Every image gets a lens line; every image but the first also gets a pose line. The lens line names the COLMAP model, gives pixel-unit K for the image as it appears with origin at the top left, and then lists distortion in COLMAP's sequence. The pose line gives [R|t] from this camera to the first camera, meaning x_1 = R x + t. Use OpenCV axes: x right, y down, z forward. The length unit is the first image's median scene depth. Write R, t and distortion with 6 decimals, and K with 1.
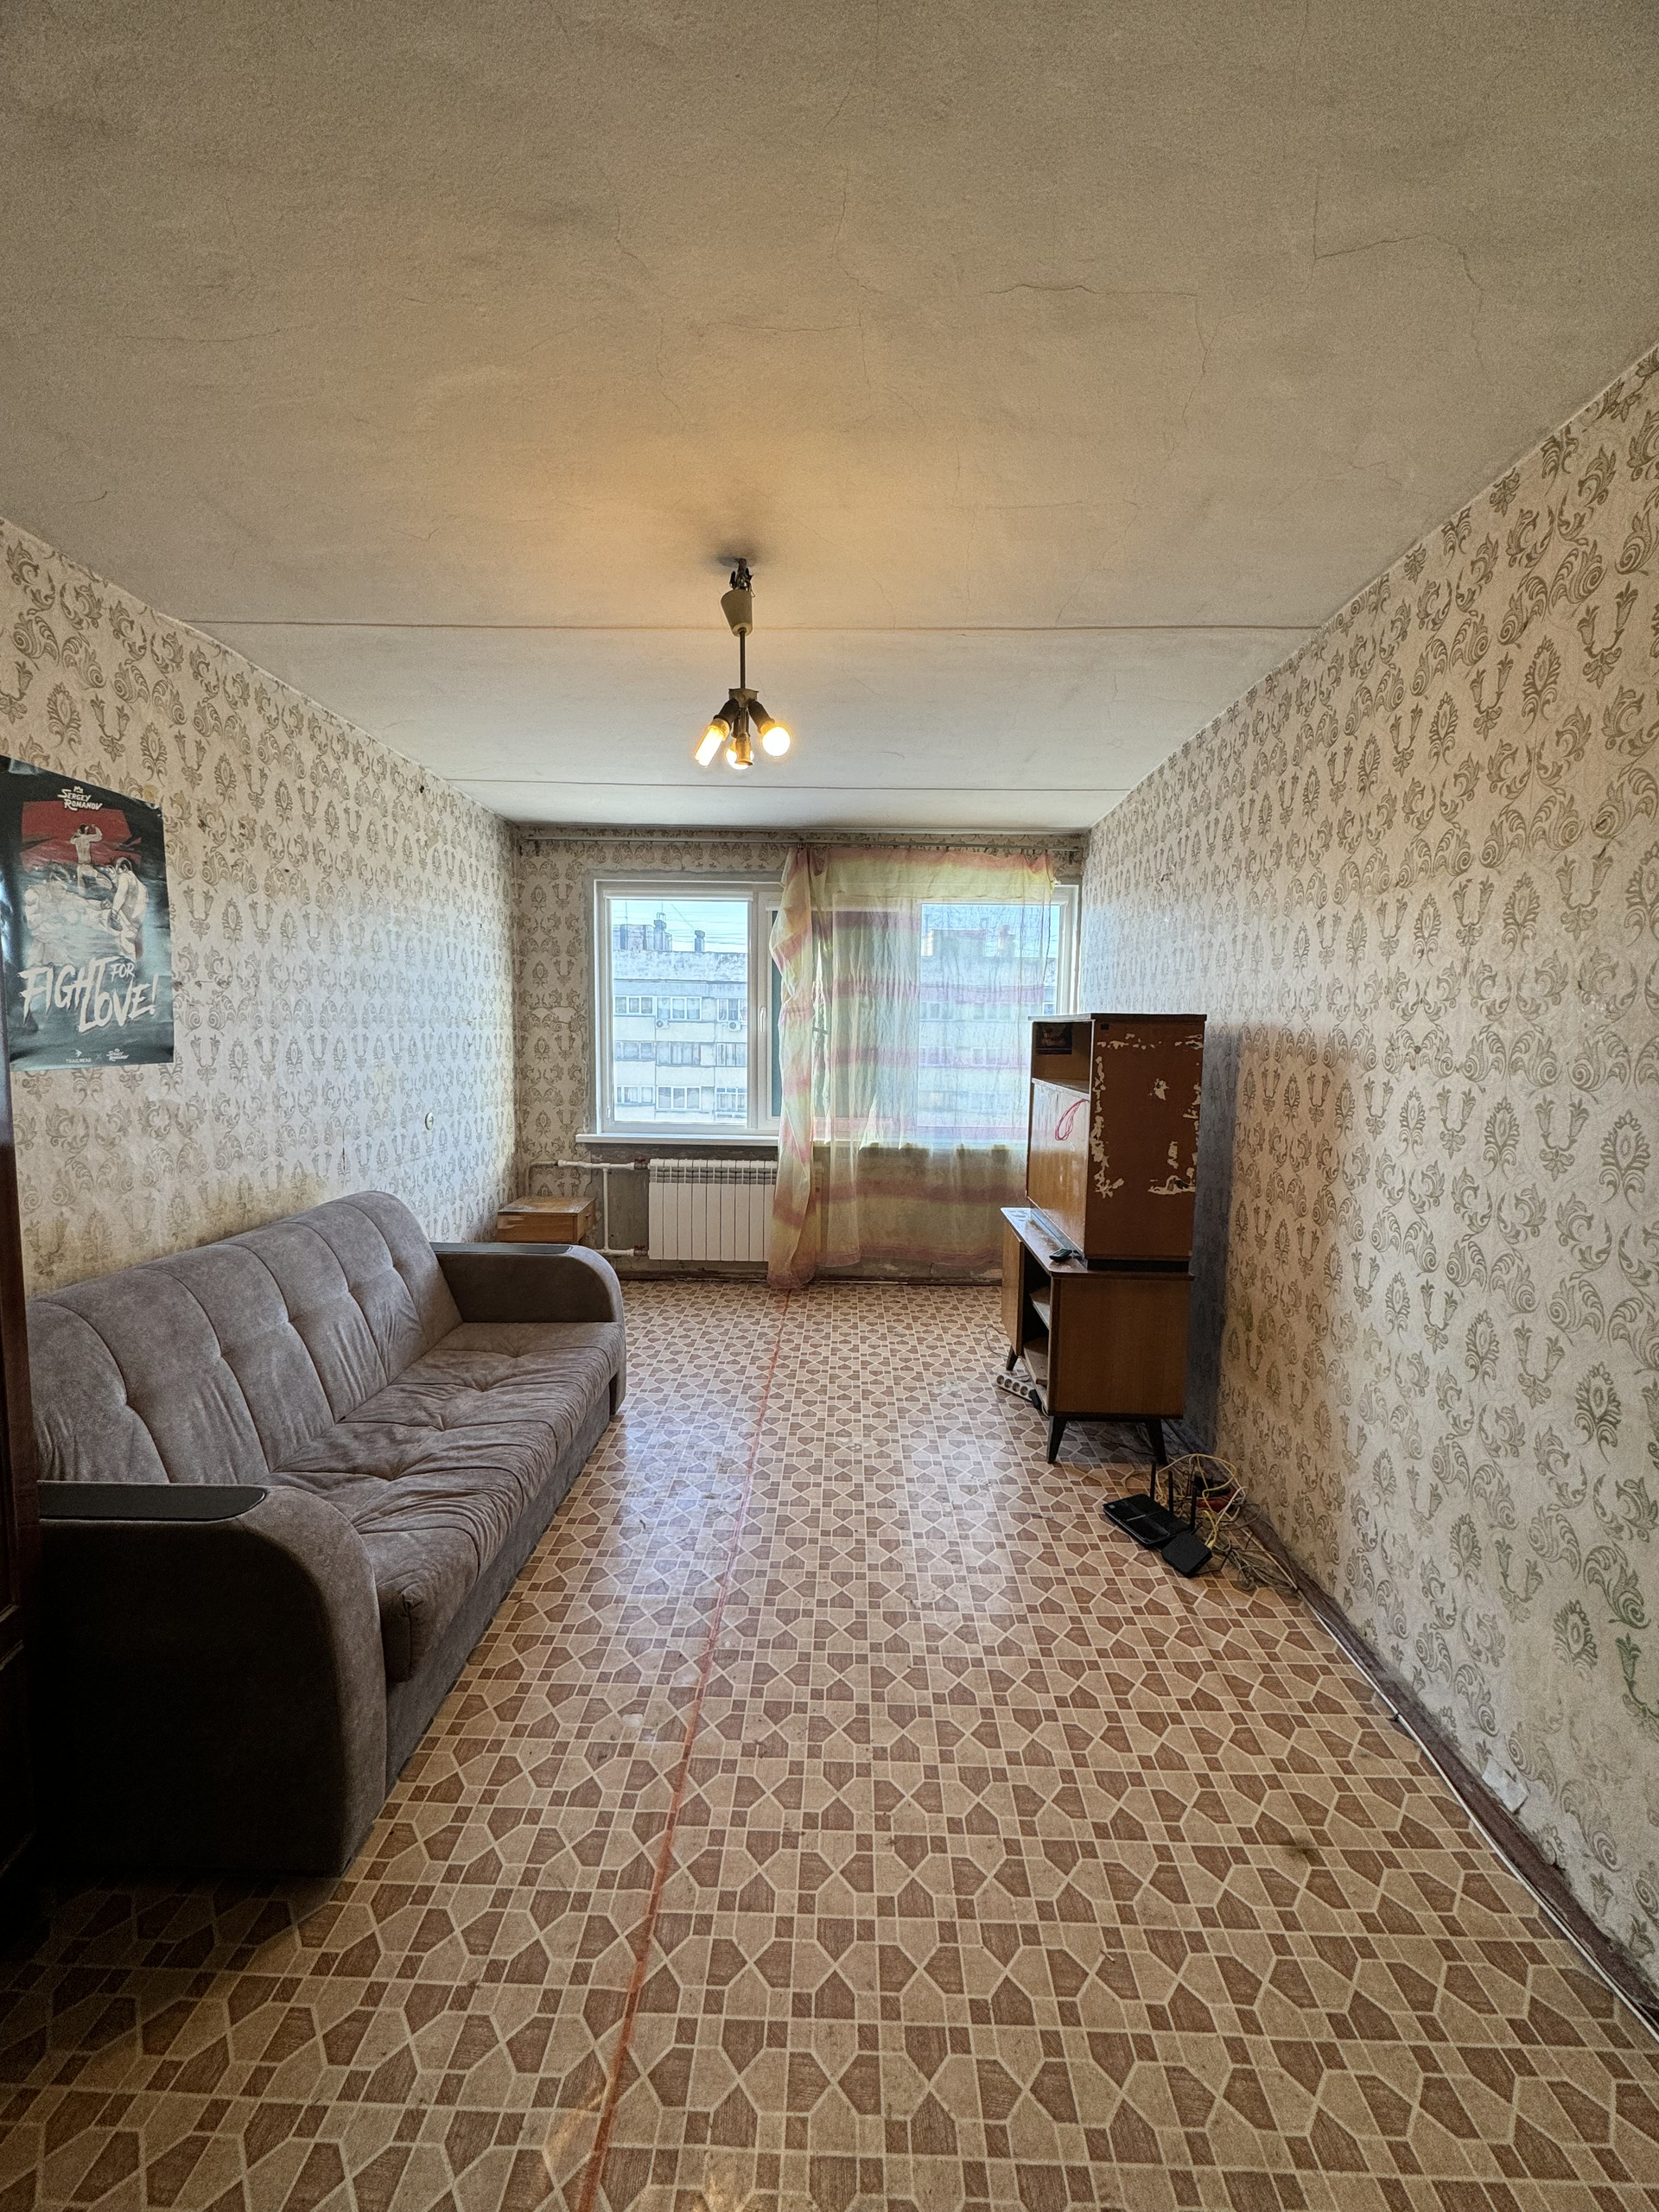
lens RADIAL K [[875.2, 0, 829.2], [0, 875.2, 1104.7], [0, 0, 1]] dist [-0.002380, 0.000277]
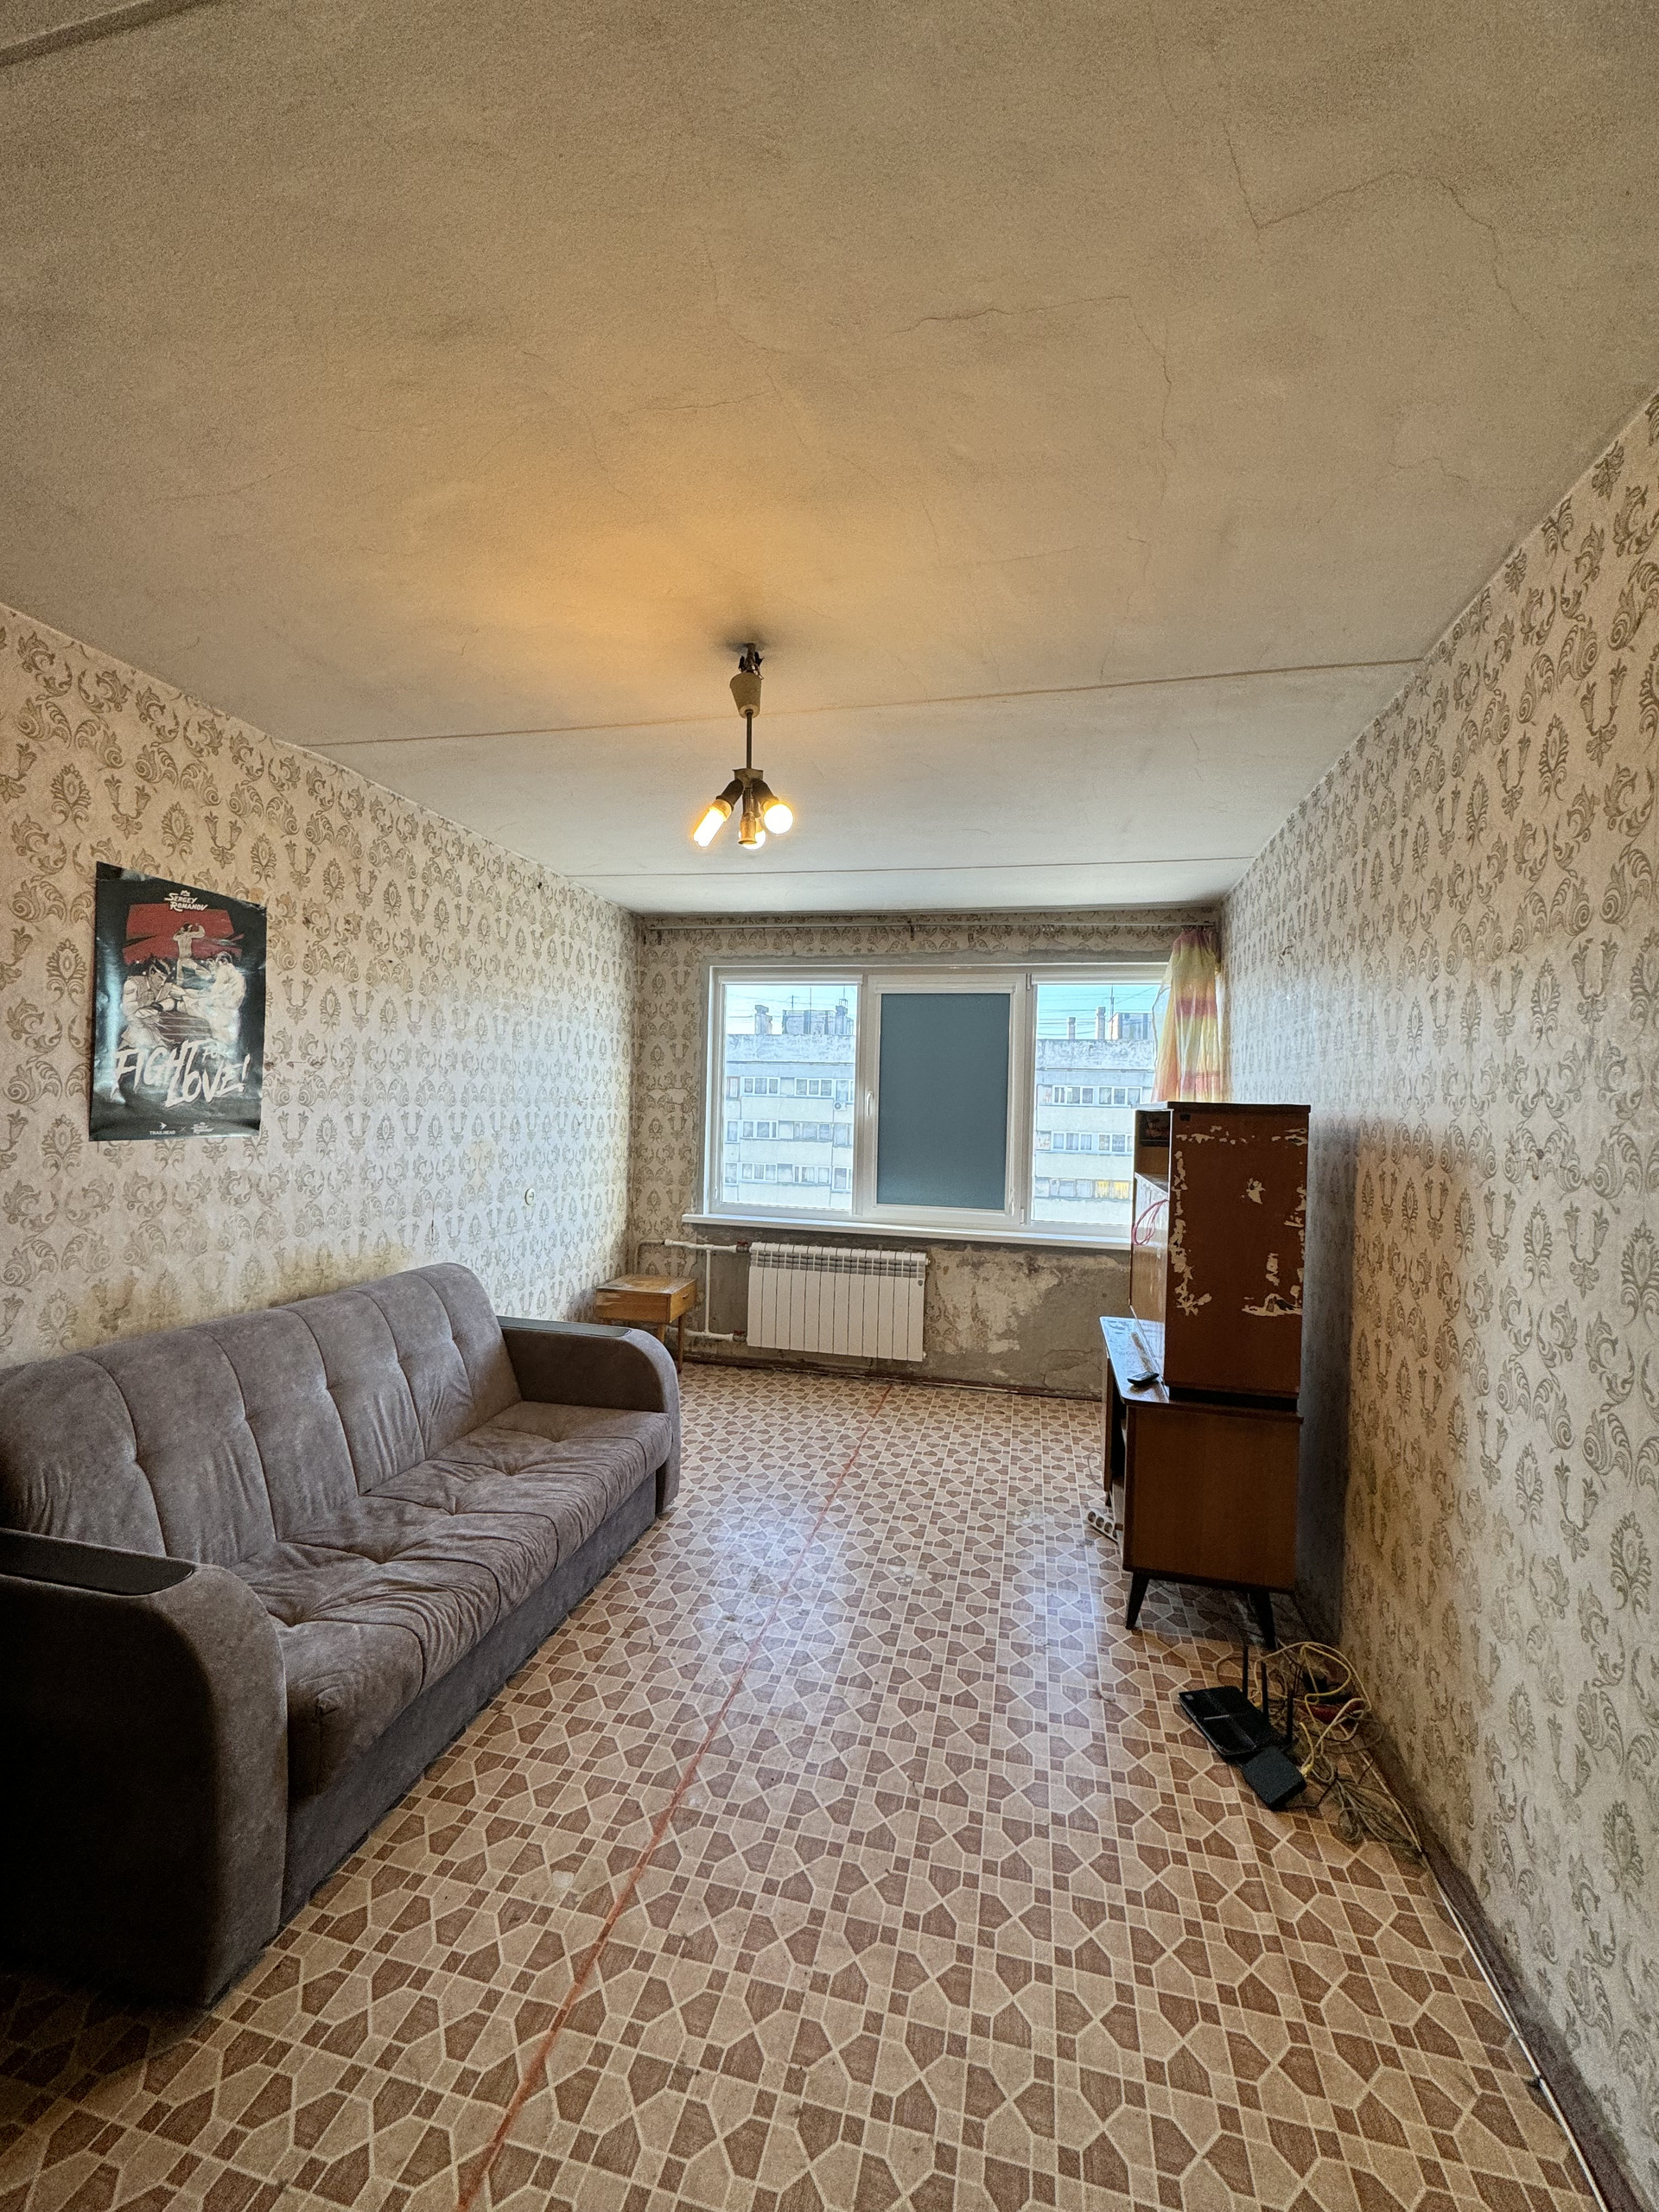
lens RADIAL K [[875.2, 0, 830.5], [0, 875.2, 1105.3], [0, 0, 1]] dist [-0.002380, 0.000277]
pose [[0.978621, 0.013894, -0.205203, 0.163934], [-0.033039, 0.995378, -0.090168, -0.011403], [0.203002, 0.095019, 0.974557, 0.079884]]
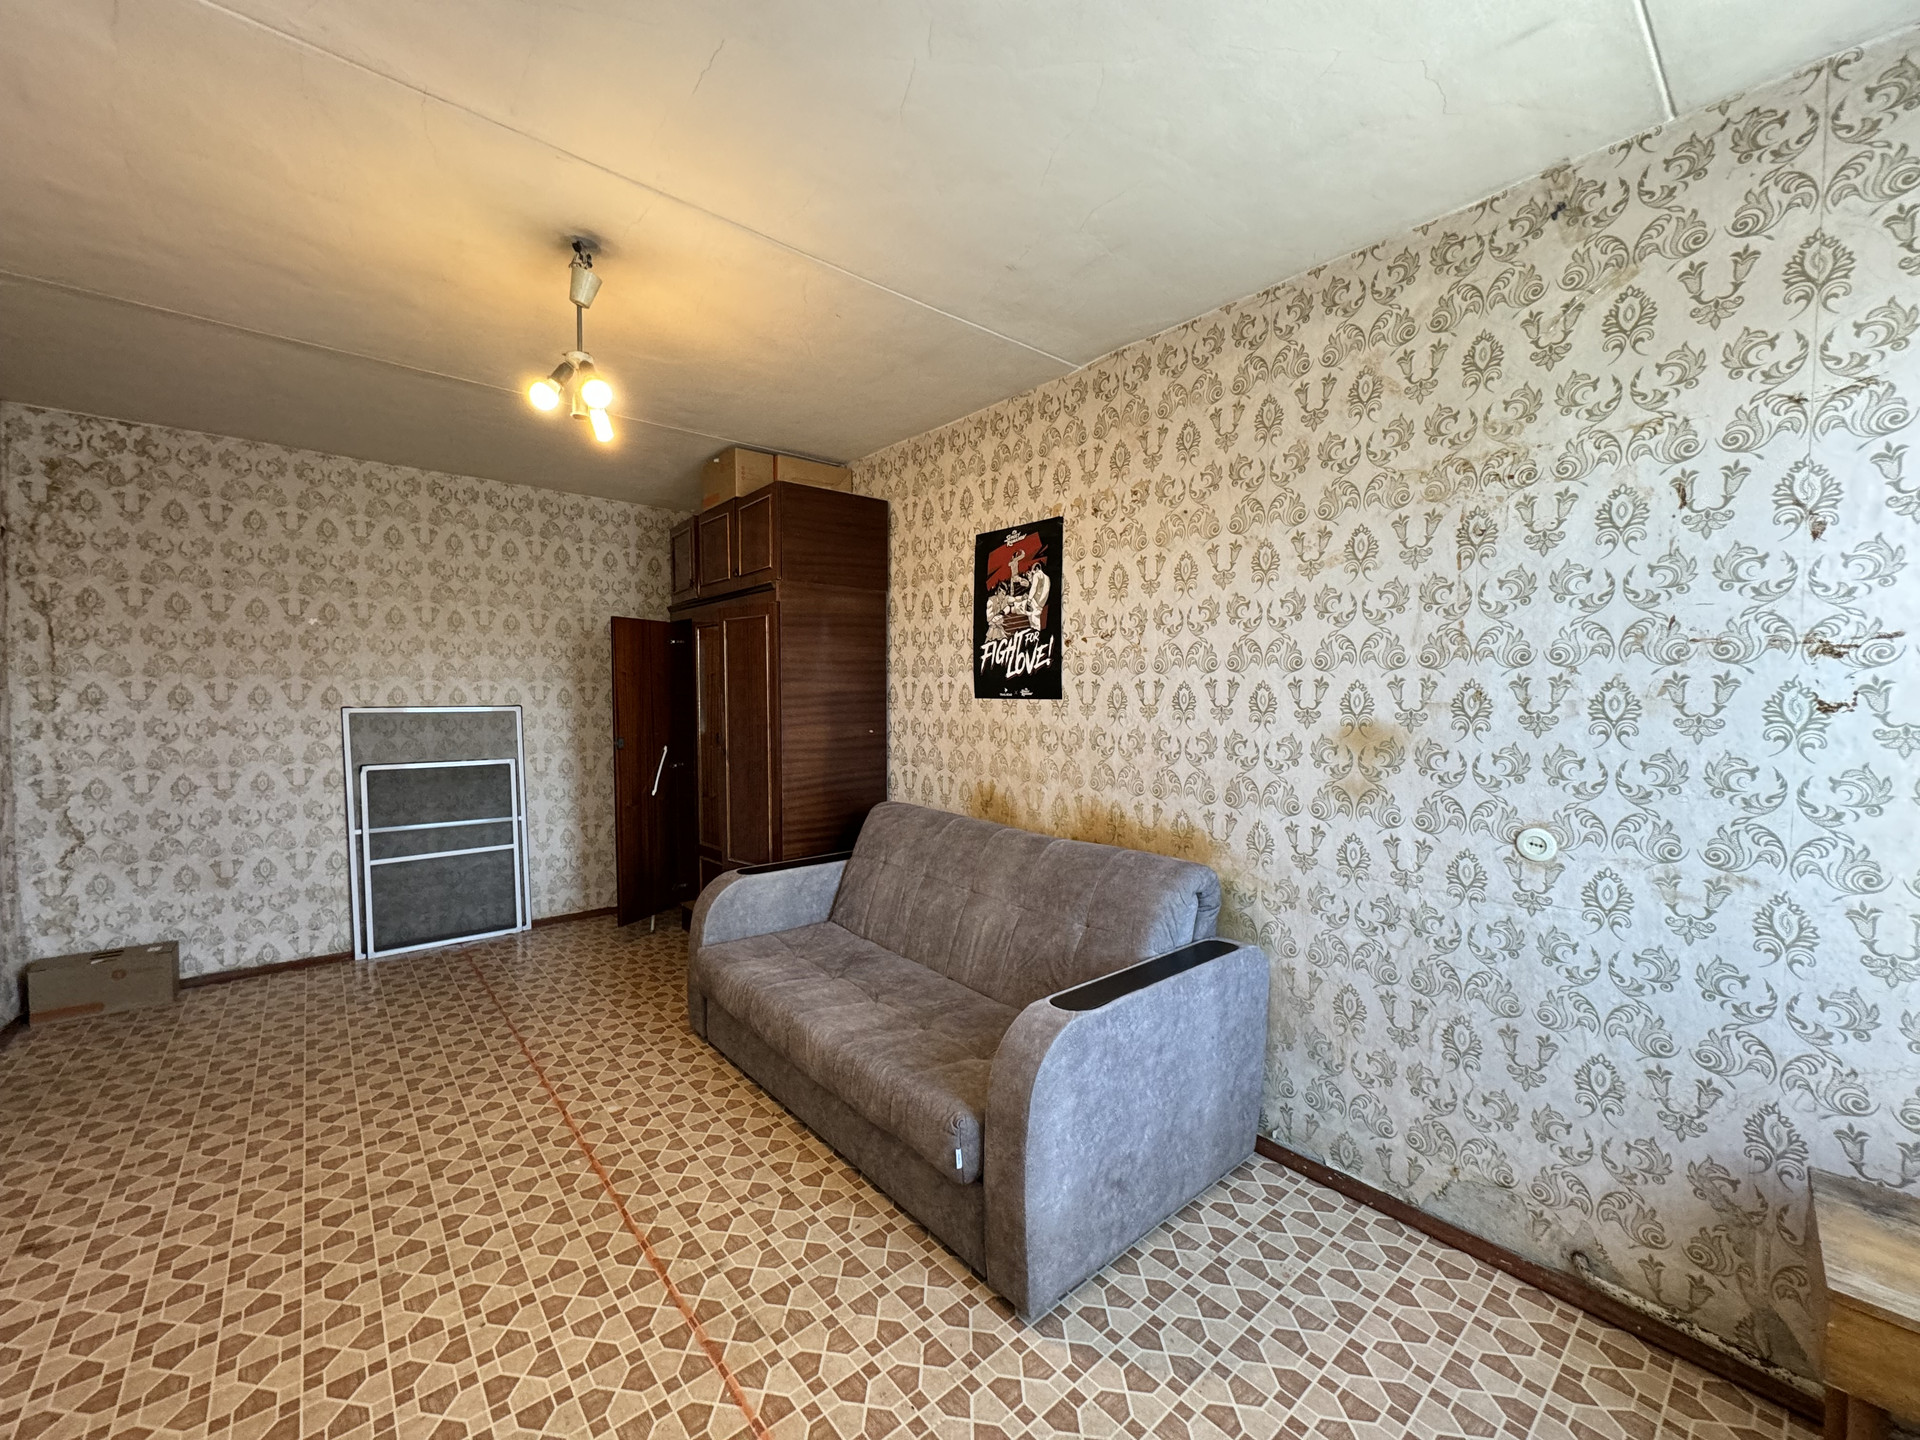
lens RADIAL K [[759.6, 0, 957.3], [0, 759.6, 722.2], [0, 0, 1]] dist [-0.002380, 0.000277]
pose [[-0.743310, 0.007379, -0.668906, 0.162607], [-0.076576, 0.992427, 0.096042, -0.112128], [0.664550, 0.122611, -0.737116, 1.735409]]
